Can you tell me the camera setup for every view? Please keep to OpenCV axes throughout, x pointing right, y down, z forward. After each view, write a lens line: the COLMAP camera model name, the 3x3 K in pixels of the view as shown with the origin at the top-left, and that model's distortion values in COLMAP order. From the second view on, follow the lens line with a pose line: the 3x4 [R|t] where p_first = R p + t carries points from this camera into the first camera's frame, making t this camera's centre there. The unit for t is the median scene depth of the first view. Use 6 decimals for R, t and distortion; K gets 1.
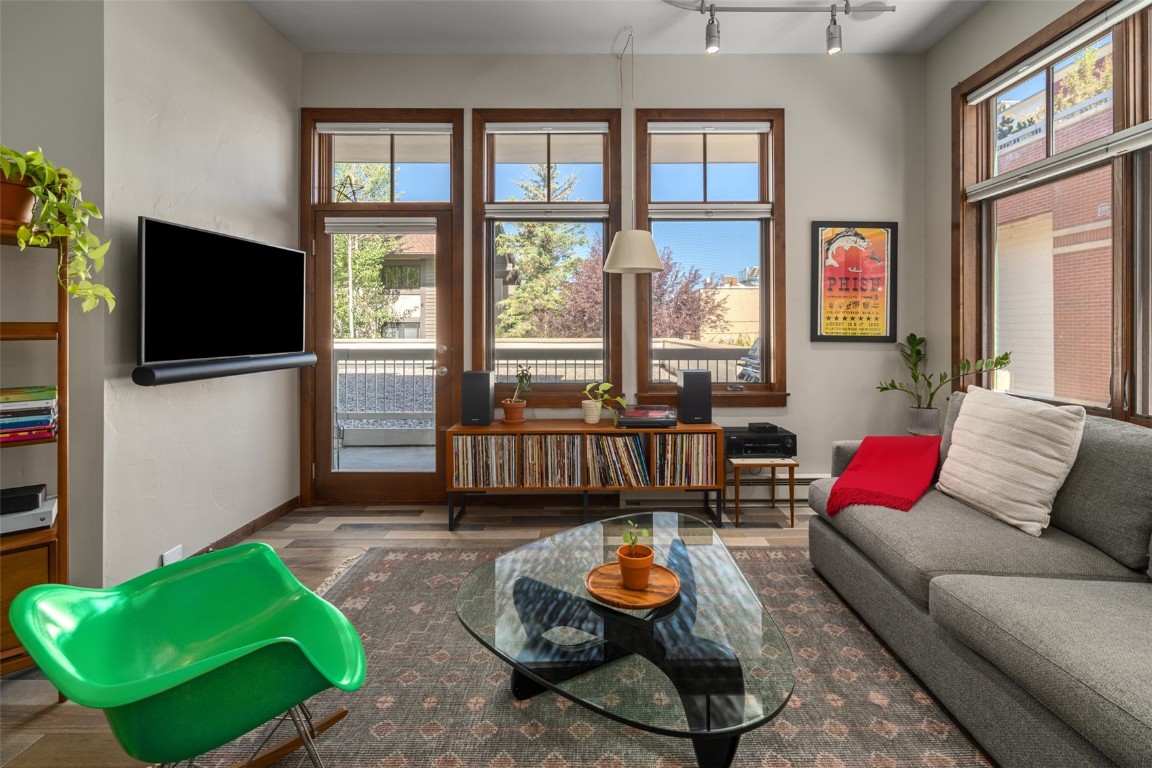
lens RADIAL K [[533.1, 0, 580.7], [0, 533.1, 328.6], [0, 0, 1]] dist [-0.000840, -0.000088]
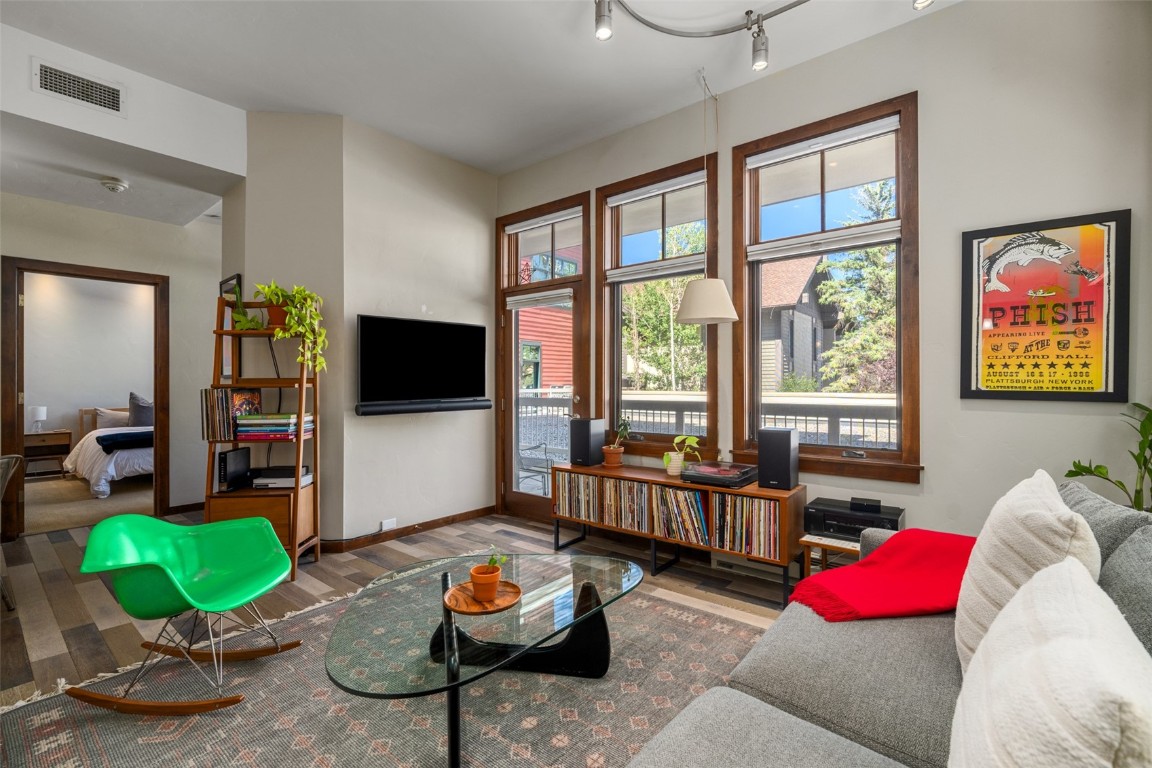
lens RADIAL K [[516.6, 0, 576.0], [0, 516.6, 384.0], [0, 0, 1]] dist [-0.000839, -0.000025]
pose [[0.770395, 0.001372, -0.637565, 0.477978], [0.000417, 0.999996, 0.002656, 0.002504], [0.637566, -0.002313, 0.770392, 0.122940]]
